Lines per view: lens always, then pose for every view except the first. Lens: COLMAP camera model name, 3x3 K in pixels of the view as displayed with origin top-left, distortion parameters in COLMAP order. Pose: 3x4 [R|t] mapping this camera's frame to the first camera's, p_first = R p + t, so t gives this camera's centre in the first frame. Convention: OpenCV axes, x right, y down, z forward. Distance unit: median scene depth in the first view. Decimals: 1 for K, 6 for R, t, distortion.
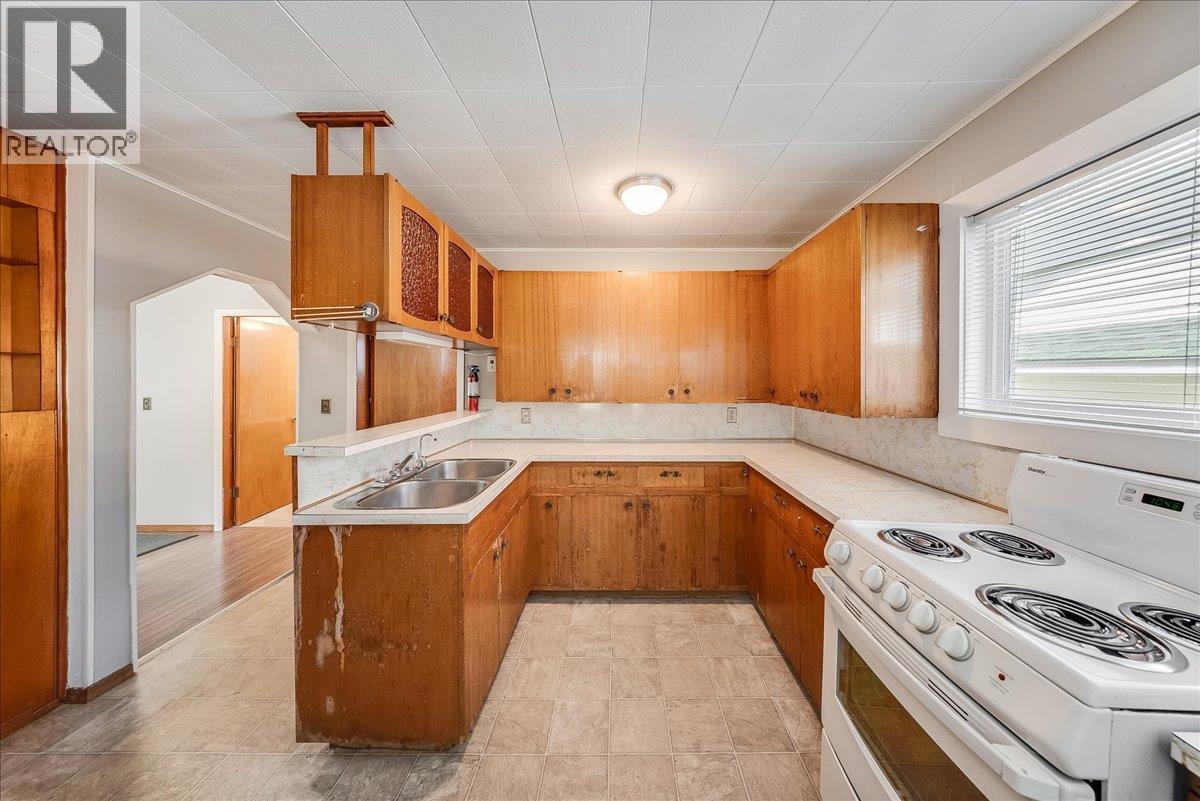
lens RADIAL K [[367.4, 0, 616.3], [0, 367.4, 376.5], [0, 0, 1]] dist [-0.000306, -0.000052]
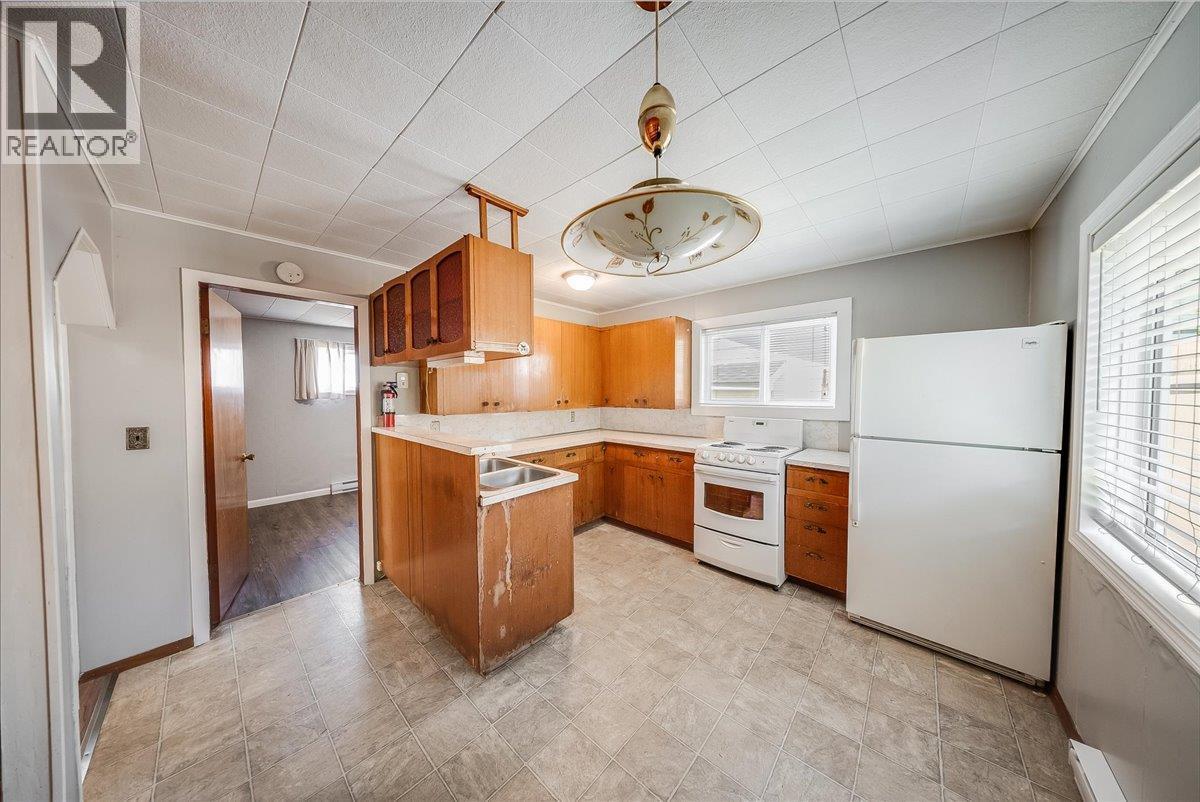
lens RADIAL K [[354.9, 0, 601.9], [0, 354.9, 397.9], [0, 0, 1]] dist [0.000007, -0.000018]
pose [[0.664938, -0.018588, 0.746667, -1.075872], [0.004941, 0.999778, 0.020488, -0.005371], [-0.746882, -0.009934, 0.664882, -0.112195]]
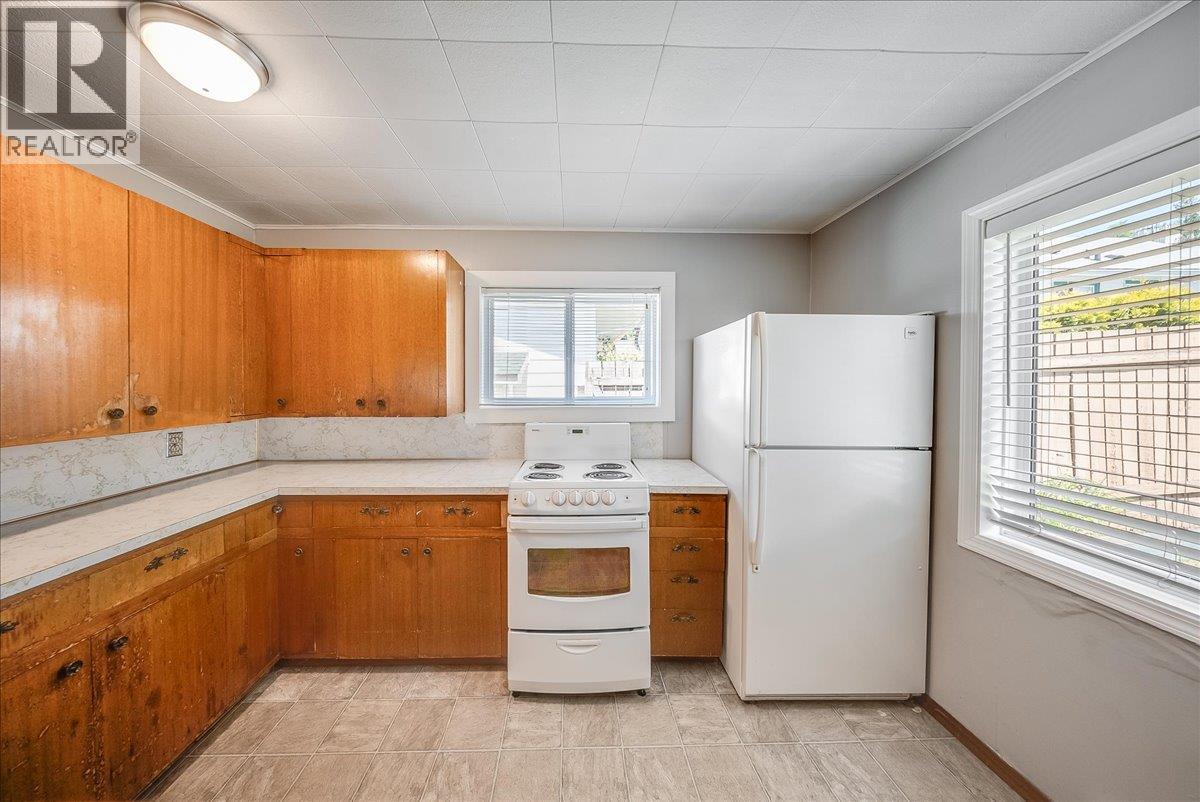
lens RADIAL K [[361.6, 0, 579.7], [0, 361.6, 387.9], [0, 0, 1]] dist [0.000311, -0.000023]
pose [[-0.026949, -0.010205, 0.999585, -0.511257], [-0.000756, 0.999948, 0.010188, -0.000792], [-0.999637, -0.000482, -0.026956, 0.470079]]
